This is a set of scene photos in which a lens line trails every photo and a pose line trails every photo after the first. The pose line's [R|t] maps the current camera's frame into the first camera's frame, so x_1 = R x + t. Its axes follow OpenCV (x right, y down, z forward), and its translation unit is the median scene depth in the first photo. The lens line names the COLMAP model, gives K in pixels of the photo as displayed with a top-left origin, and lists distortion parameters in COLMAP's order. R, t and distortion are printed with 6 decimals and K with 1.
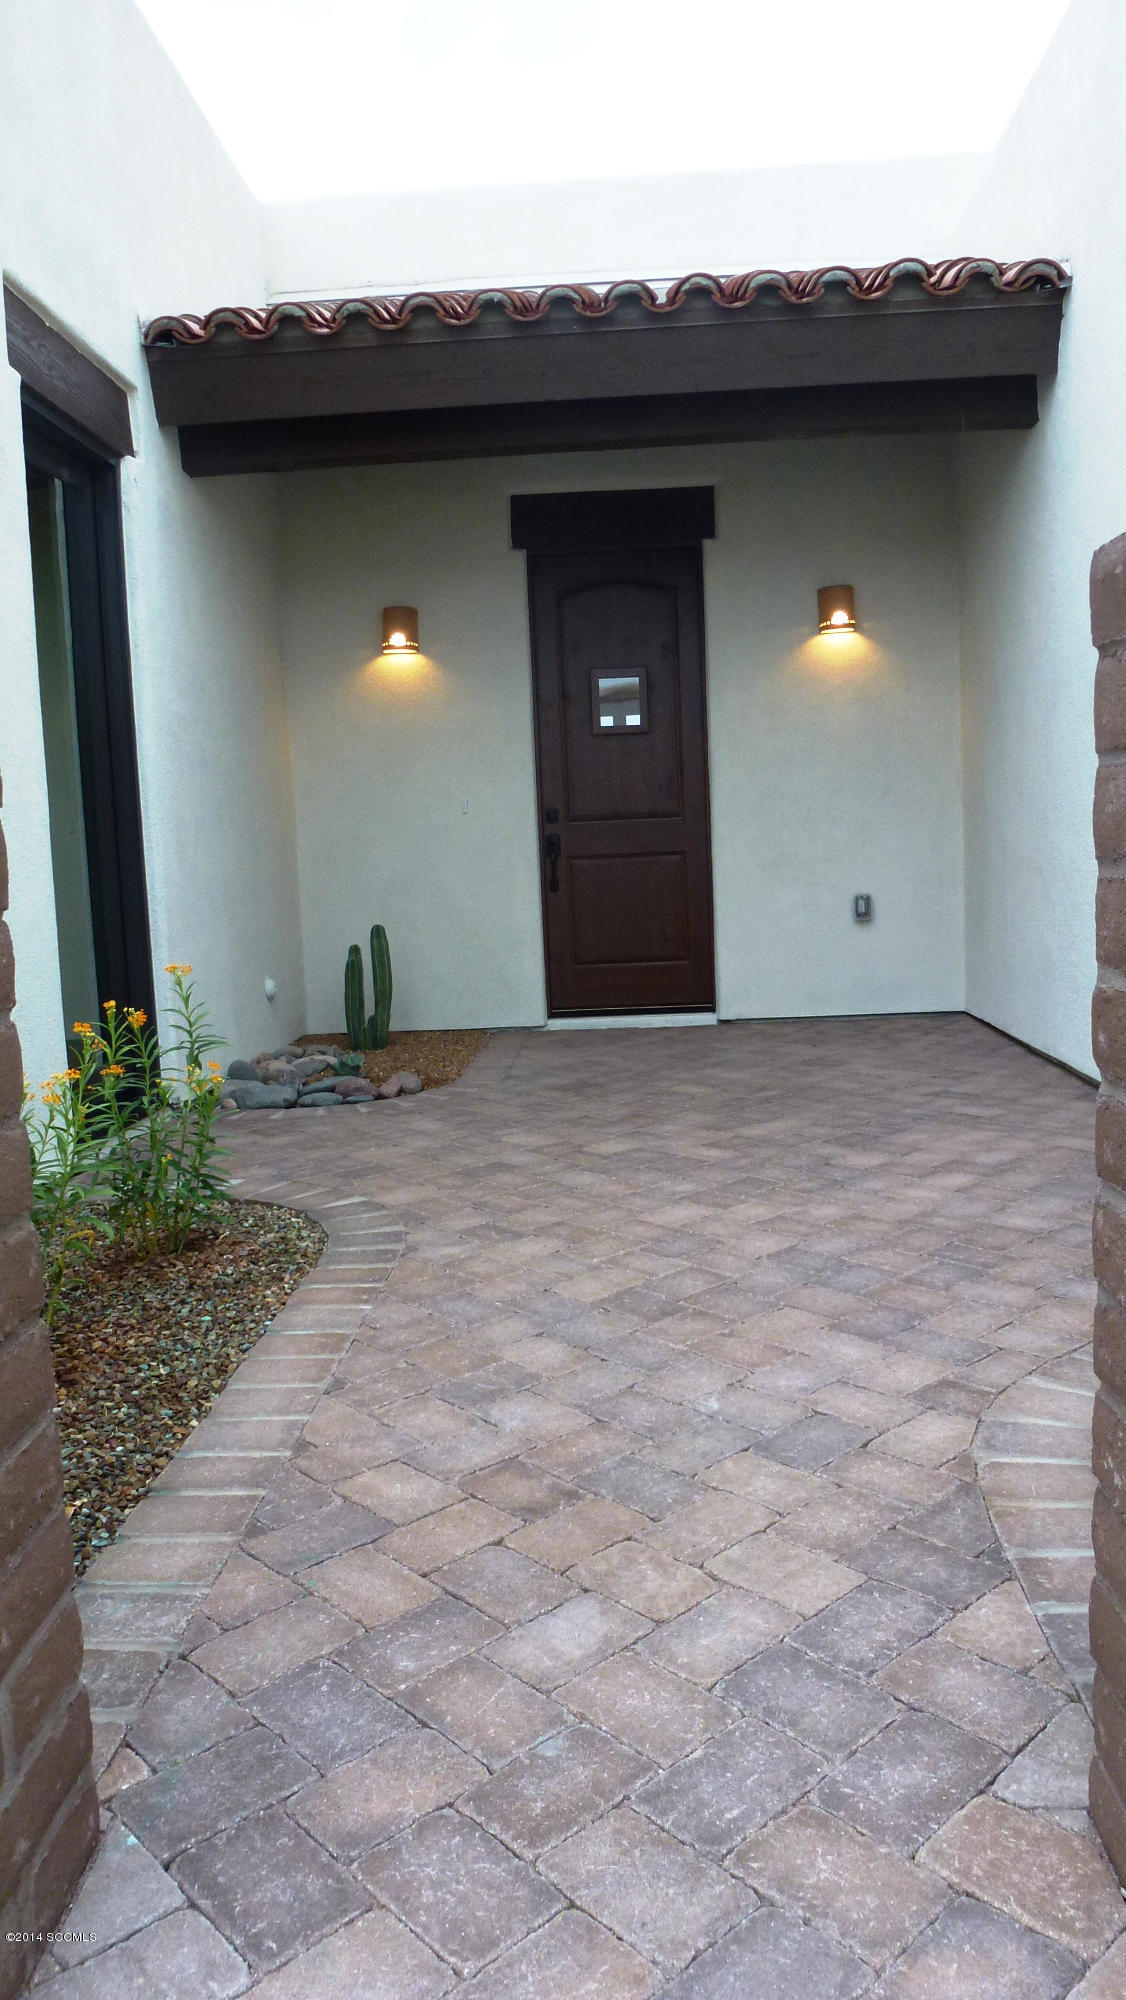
lens RADIAL K [[1431.1, 0, 567.4], [0, 1431.1, 995.7], [0, 0, 1]] dist [-0.055884, 0.019308]
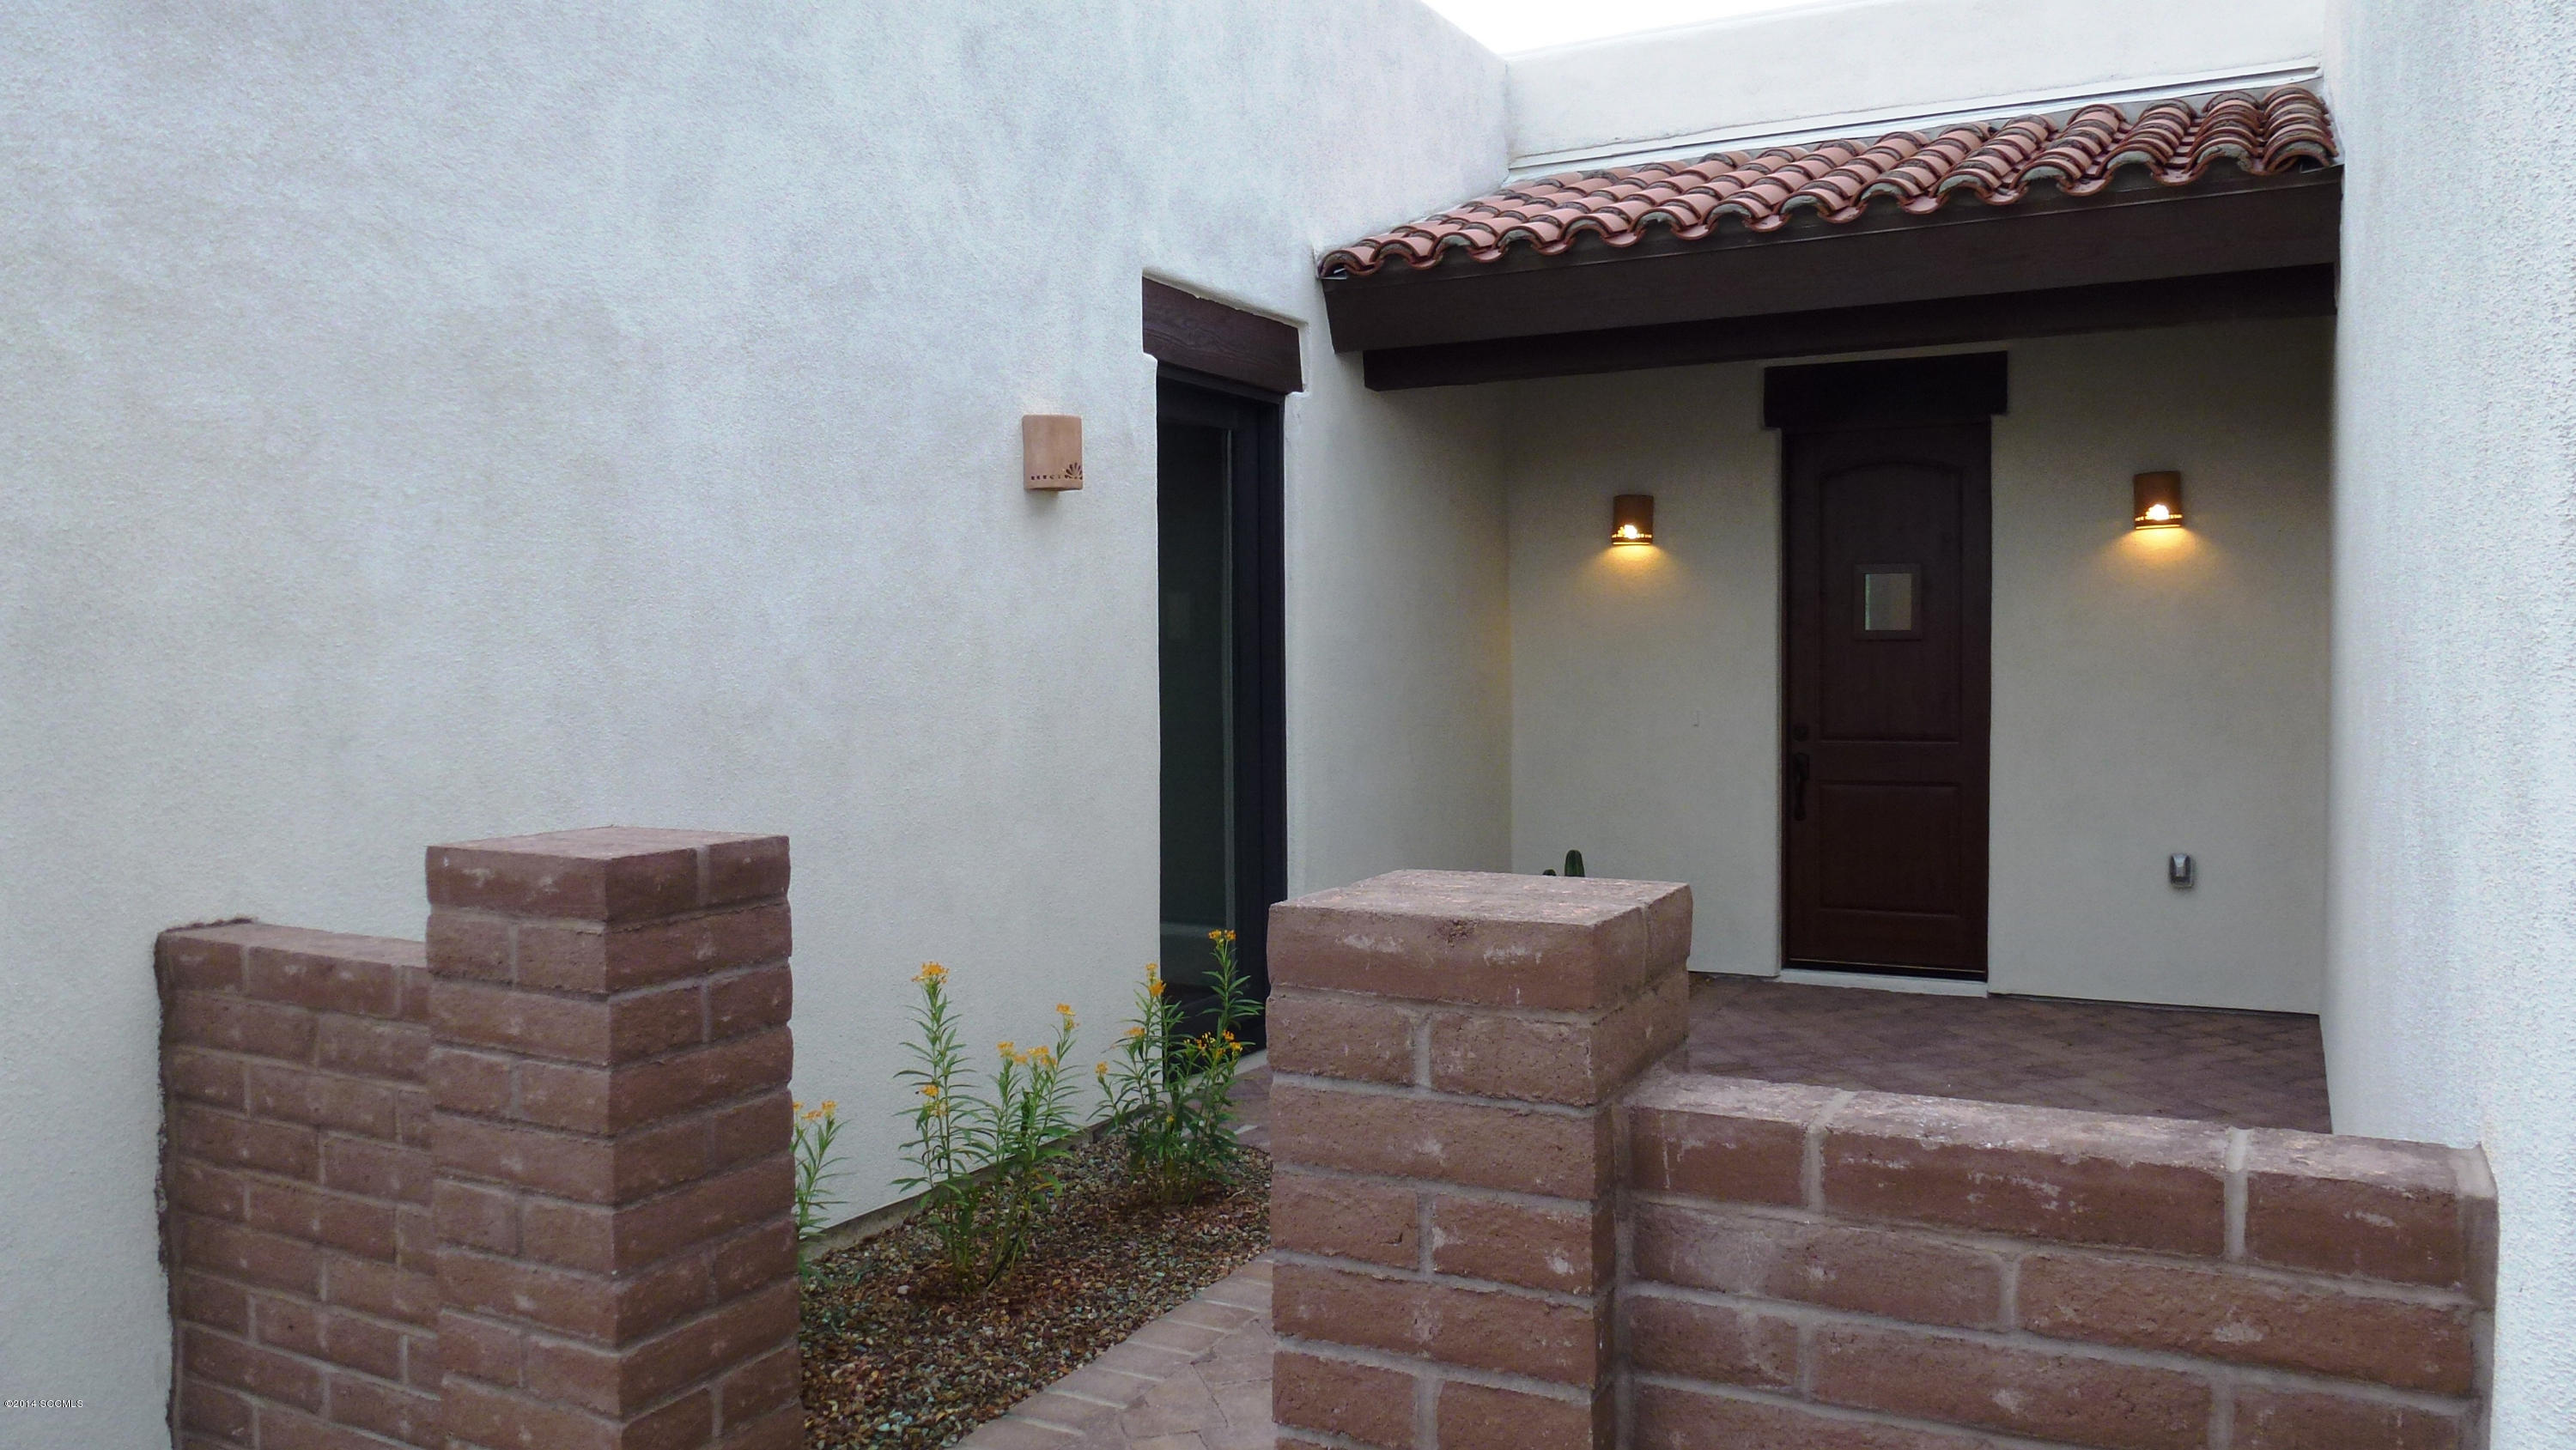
lens RADIAL K [[1843.1, 0, 1301.5], [0, 1843.1, 729.2], [0, 0, 1]] dist [-0.055884, 0.019308]
pose [[0.904968, 0.052503, -0.422228, 0.367280], [-0.074411, 0.996593, -0.035563, -0.133347], [0.418923, 0.063602, 0.905792, -0.242827]]
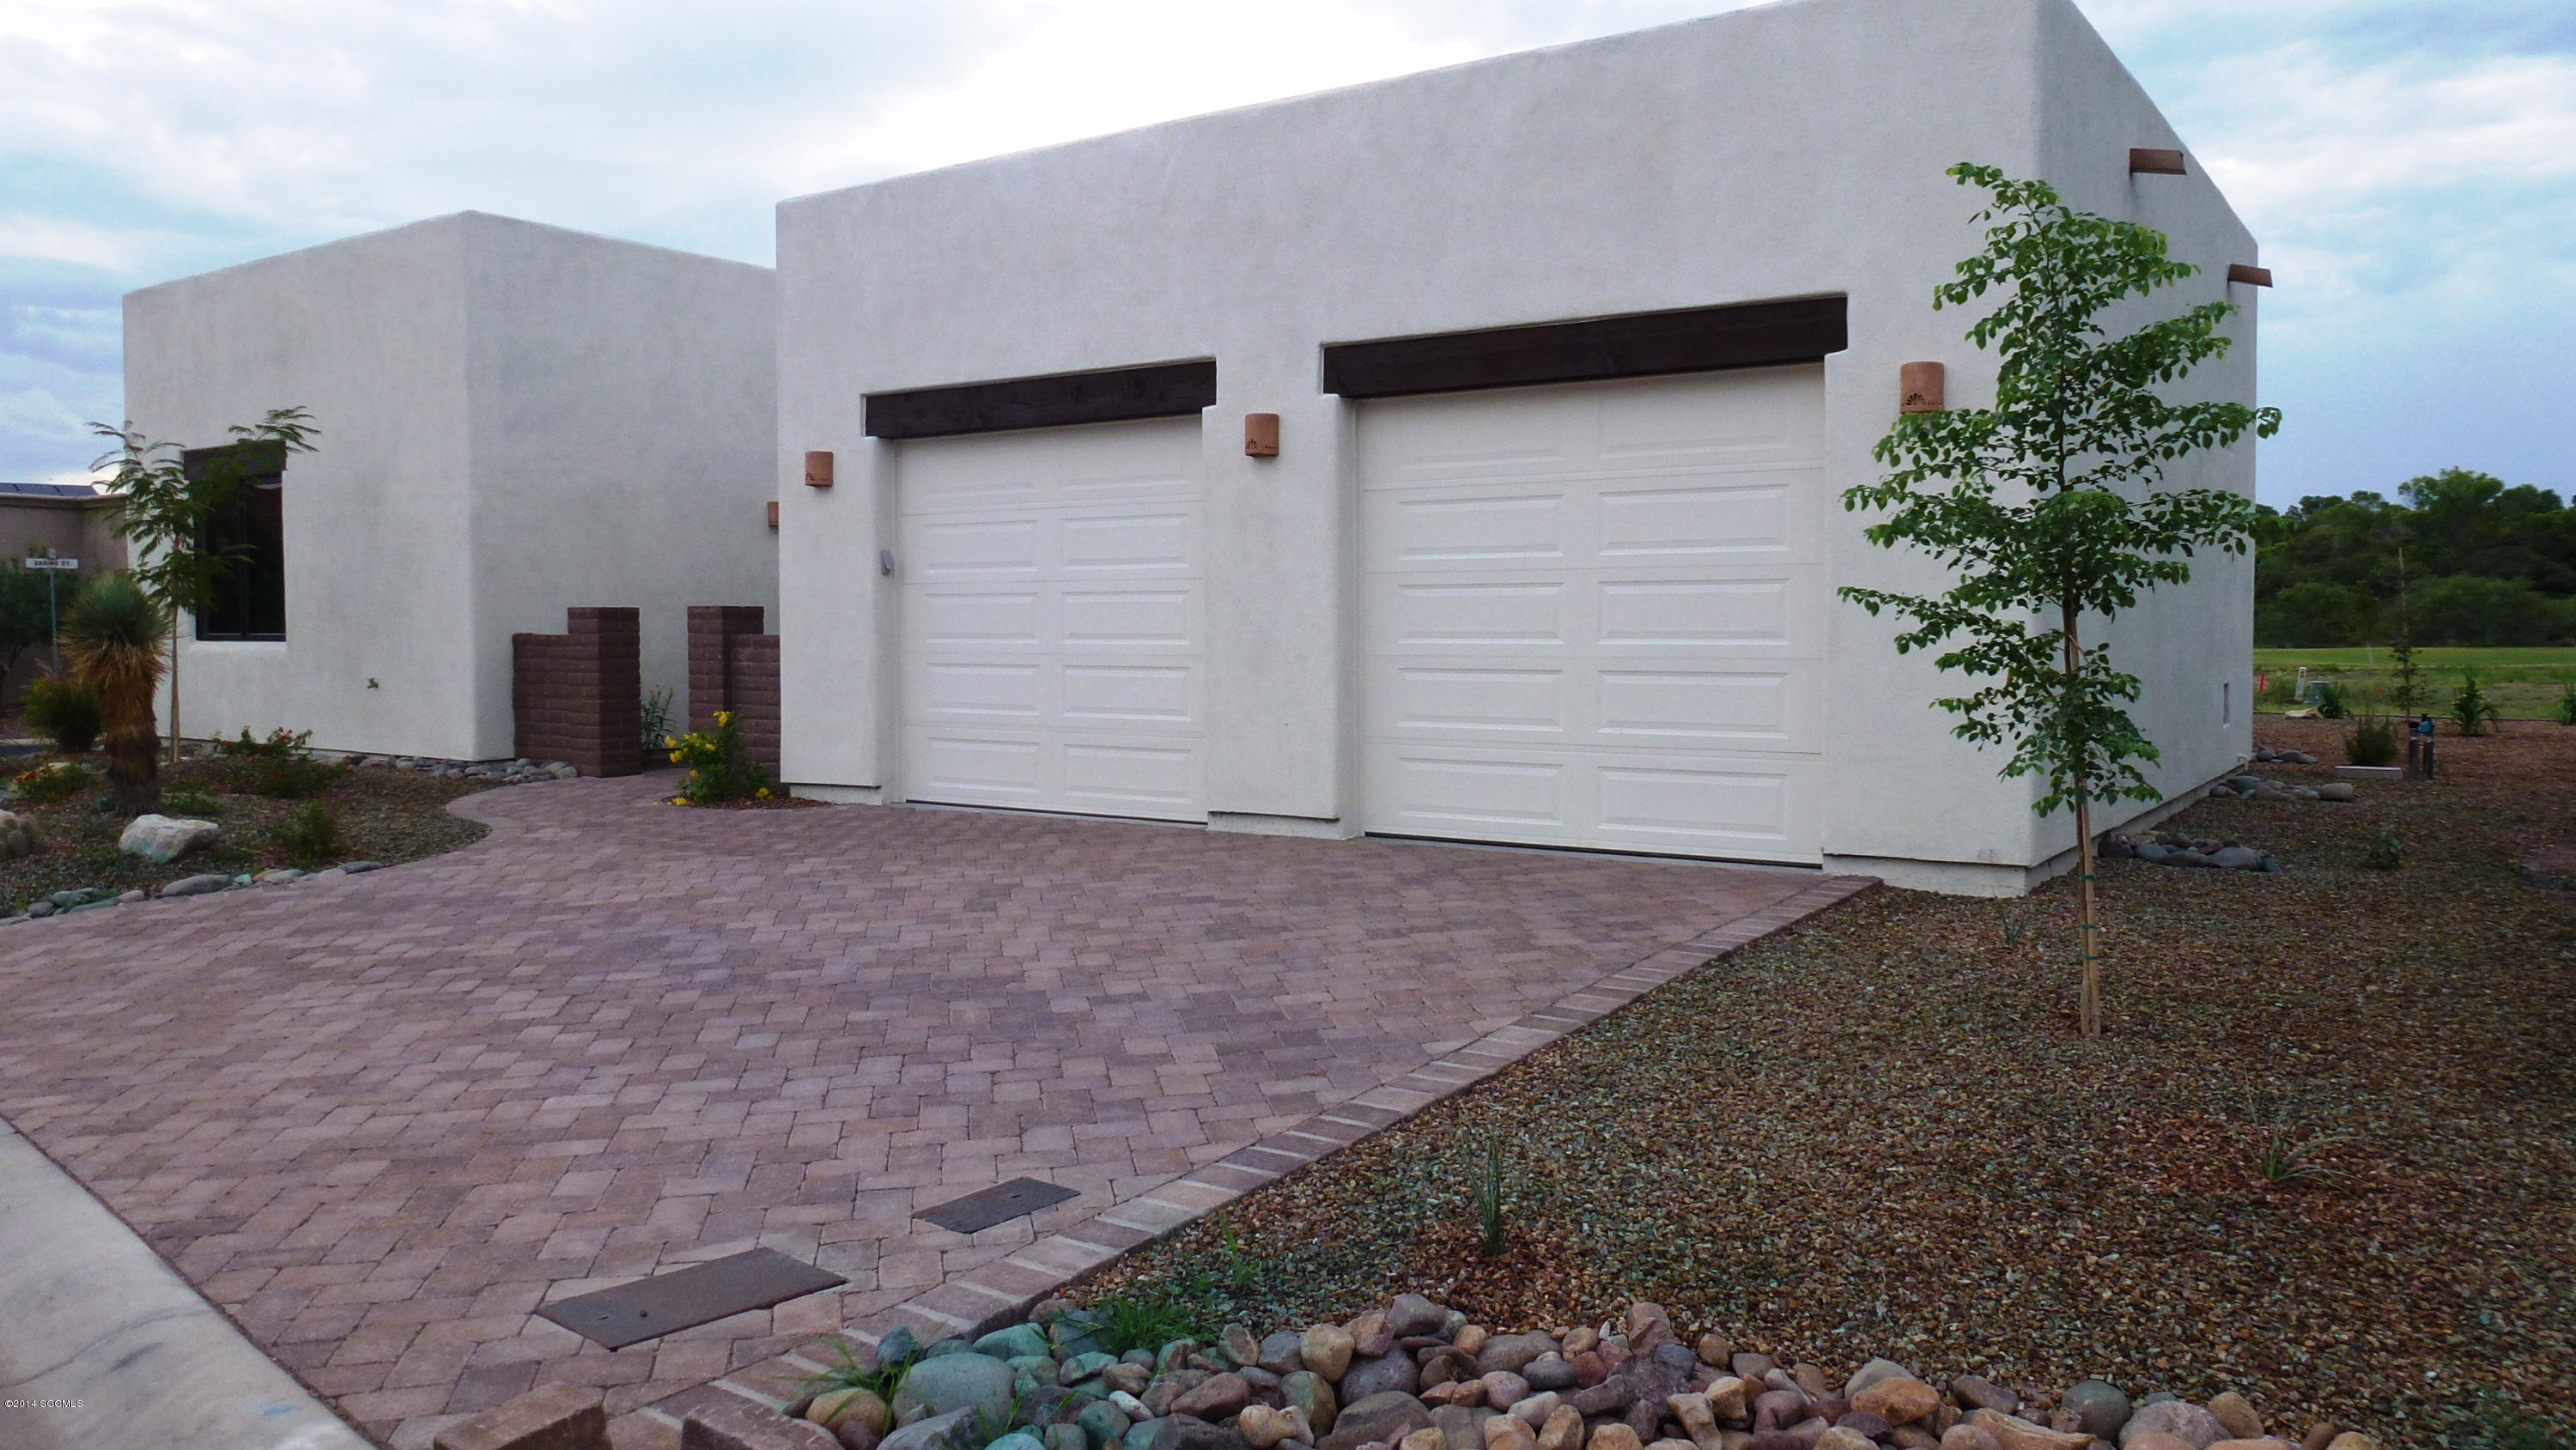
lens RADIAL K [[1843.1, 0, 1283.7], [0, 1843.1, 729.6], [0, 0, 1]] dist [-0.055884, 0.019308]
pose [[0.847233, 0.066056, -0.527098, 2.955858], [-0.085415, 0.996268, -0.012439, 0.082035], [0.524310, 0.055560, 0.849713, -2.108843]]
